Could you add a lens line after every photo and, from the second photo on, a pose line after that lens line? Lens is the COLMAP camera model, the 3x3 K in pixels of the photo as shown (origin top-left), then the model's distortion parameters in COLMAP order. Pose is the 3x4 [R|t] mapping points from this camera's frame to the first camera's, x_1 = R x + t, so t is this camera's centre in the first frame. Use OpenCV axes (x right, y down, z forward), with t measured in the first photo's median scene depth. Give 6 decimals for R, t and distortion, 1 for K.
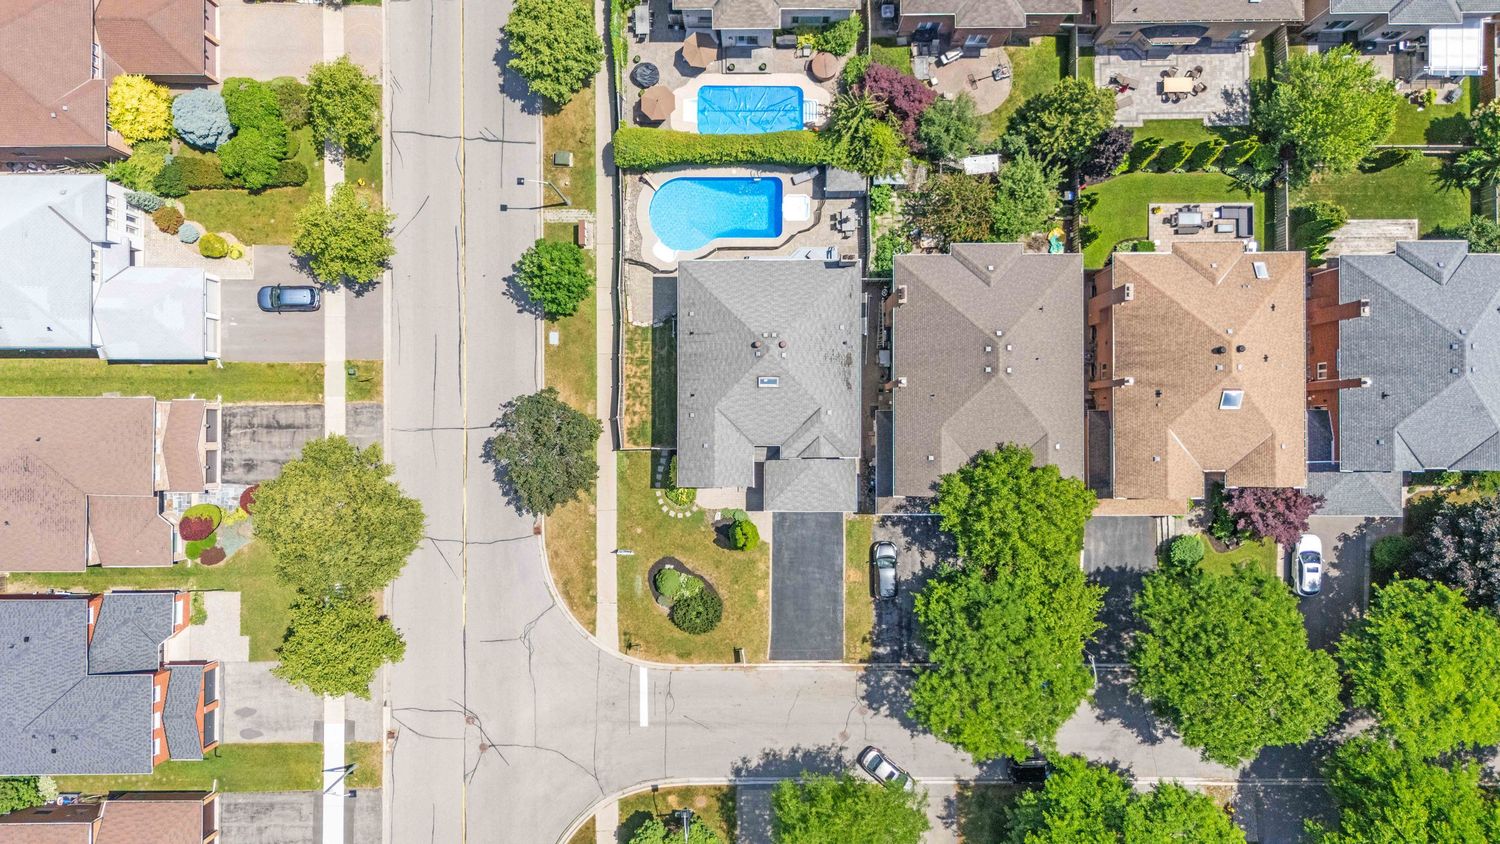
lens RADIAL K [[1109.7, 0, 750.7], [0, 1109.7, 422.5], [0, 0, 1]] dist [0.065406, -0.066101]
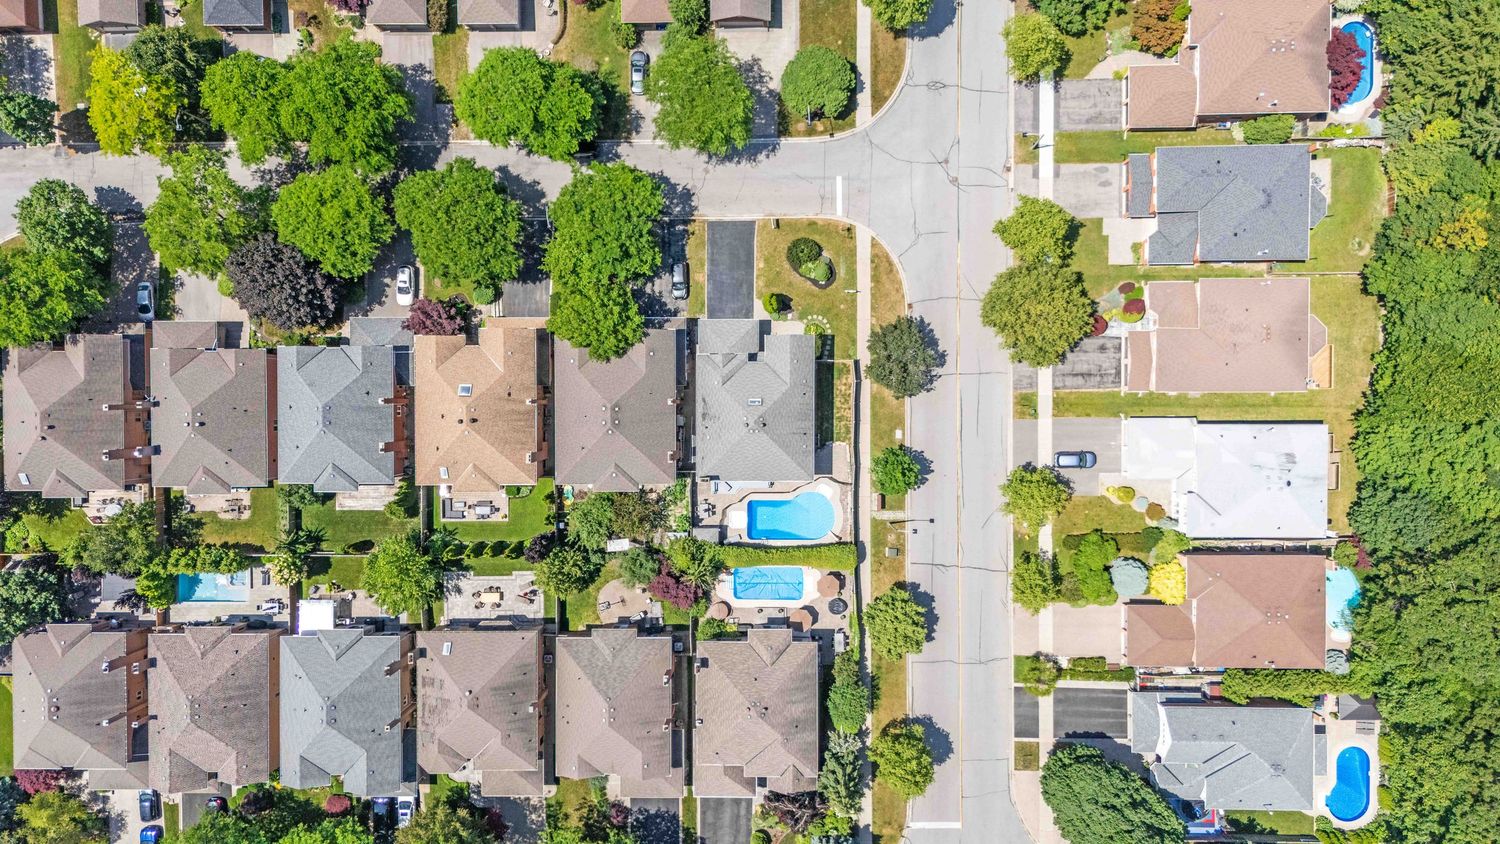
lens RADIAL K [[1109.7, 0, 752.4], [0, 1109.7, 424.4], [0, 0, 1]] dist [0.065406, -0.066101]
pose [[-0.999526, 0.000160, 0.030796, -0.025228], [-0.000439, -0.999959, -0.009048, -0.049531], [0.030794, -0.009057, 0.999485, -0.514177]]
